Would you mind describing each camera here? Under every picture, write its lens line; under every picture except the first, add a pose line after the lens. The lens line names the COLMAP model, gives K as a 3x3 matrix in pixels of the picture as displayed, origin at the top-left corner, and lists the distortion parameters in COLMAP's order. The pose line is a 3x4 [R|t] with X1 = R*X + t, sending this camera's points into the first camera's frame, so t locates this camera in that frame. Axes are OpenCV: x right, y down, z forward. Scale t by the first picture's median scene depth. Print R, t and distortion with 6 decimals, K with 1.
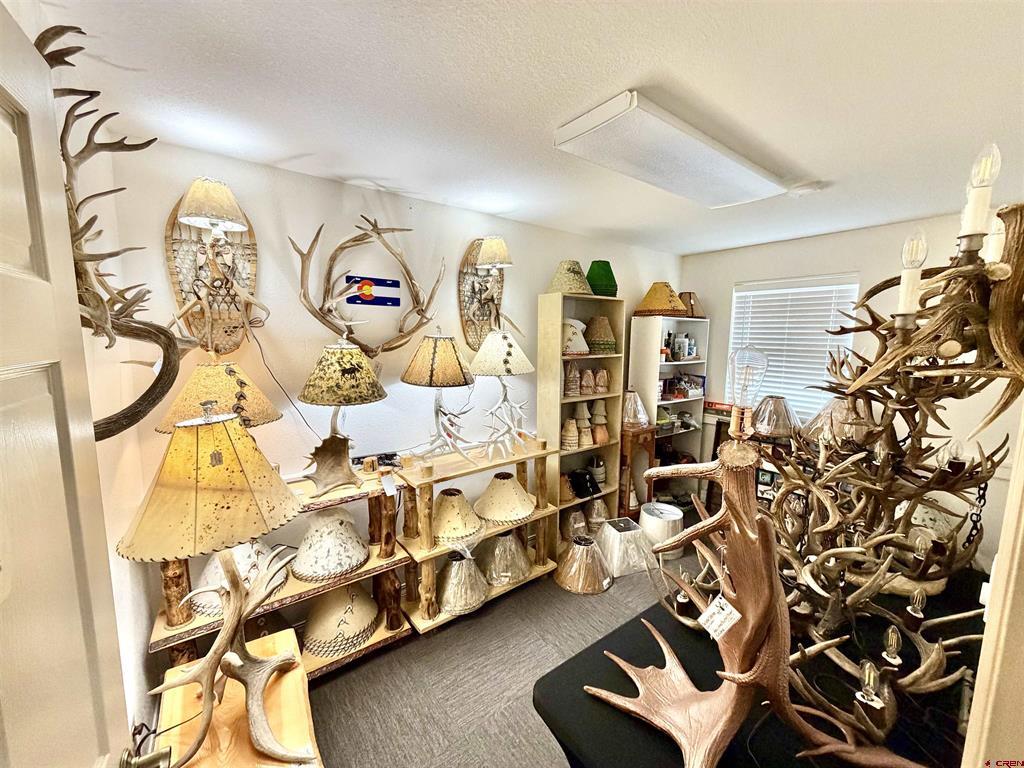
lens RADIAL K [[409.0, 0, 519.9], [0, 409.0, 383.1], [0, 0, 1]] dist [-0.001179, -0.000151]
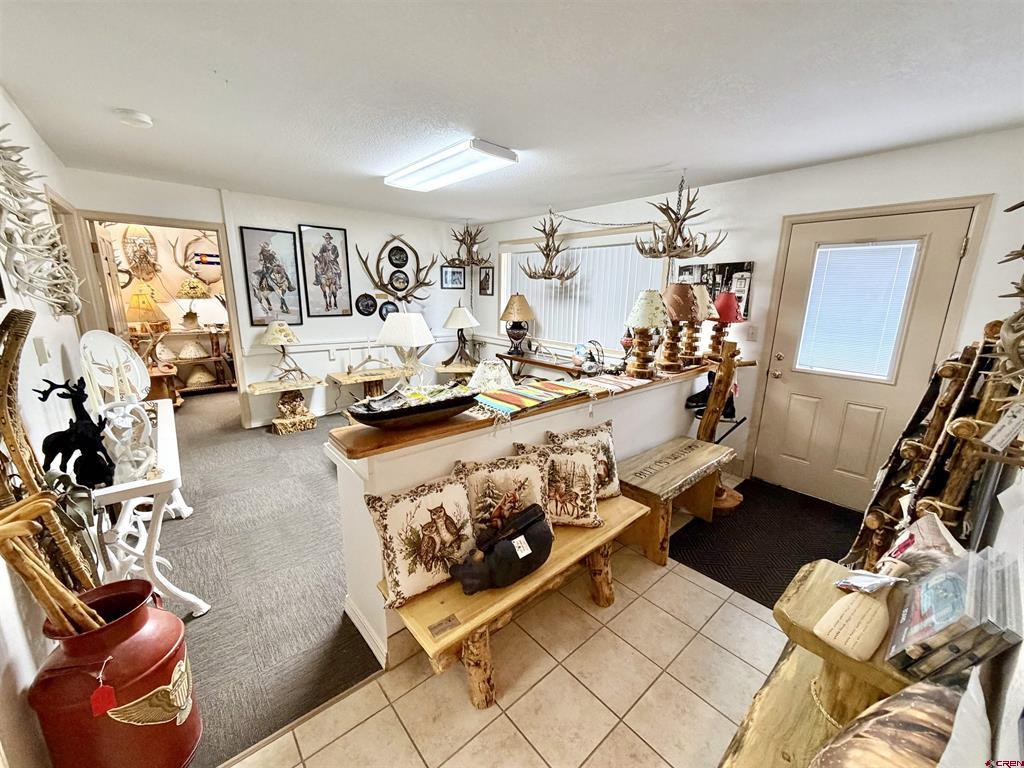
lens RADIAL K [[409.0, 0, 519.9], [0, 409.0, 383.1], [0, 0, 1]] dist [-0.001179, -0.000151]
pose [[0.997123, -0.002194, 0.075766, 1.695525], [-0.005962, 0.994214, 0.107252, 0.319655], [-0.075563, -0.107395, 0.991341, -2.153093]]
